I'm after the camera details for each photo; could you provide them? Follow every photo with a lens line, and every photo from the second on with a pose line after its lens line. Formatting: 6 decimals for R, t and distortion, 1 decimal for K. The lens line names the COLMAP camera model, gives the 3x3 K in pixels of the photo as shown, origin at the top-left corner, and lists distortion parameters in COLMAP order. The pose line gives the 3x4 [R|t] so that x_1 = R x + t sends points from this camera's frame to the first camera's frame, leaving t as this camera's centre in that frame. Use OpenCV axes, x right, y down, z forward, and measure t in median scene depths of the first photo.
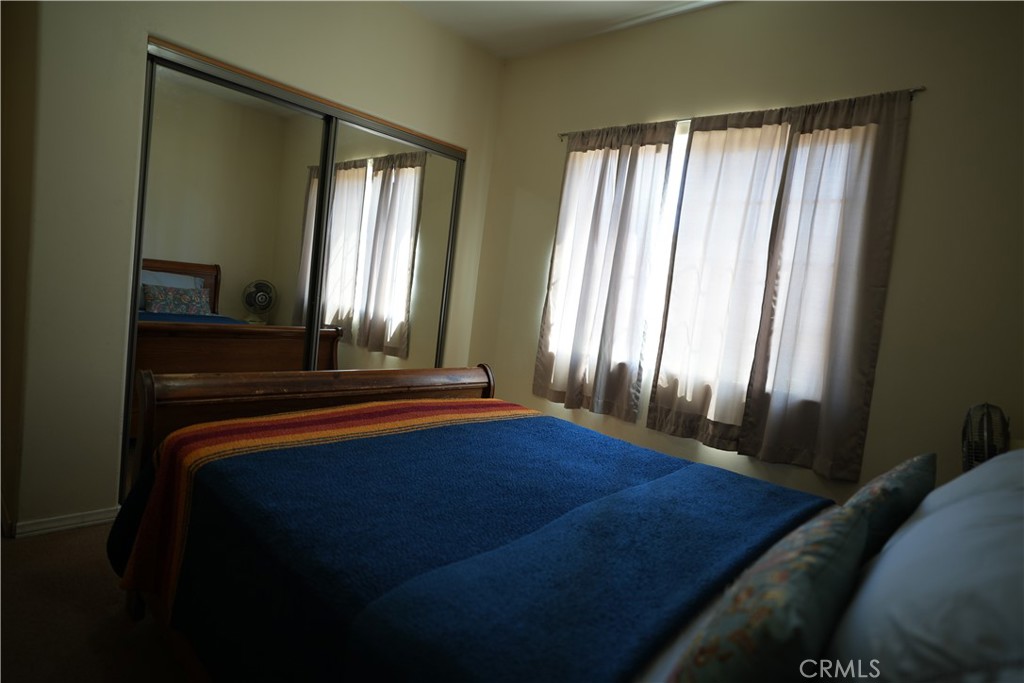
lens RADIAL K [[556.9, 0, 513.7], [0, 556.9, 339.1], [0, 0, 1]] dist [-0.053363, 0.041776]
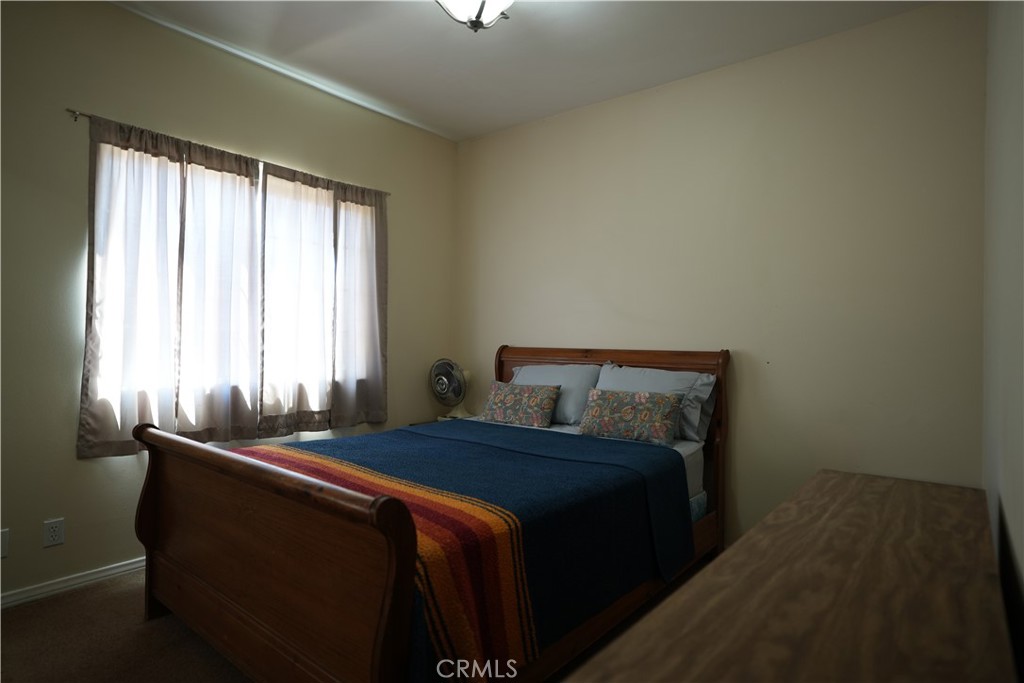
lens RADIAL K [[556.9, 0, 513.7], [0, 556.9, 339.1], [0, 0, 1]] dist [-0.053363, 0.041776]
pose [[-0.058509, -0.097538, 0.993510, -0.933606], [0.084979, 0.991116, 0.102307, -0.111891], [-0.994663, 0.090413, -0.049701, 0.601538]]
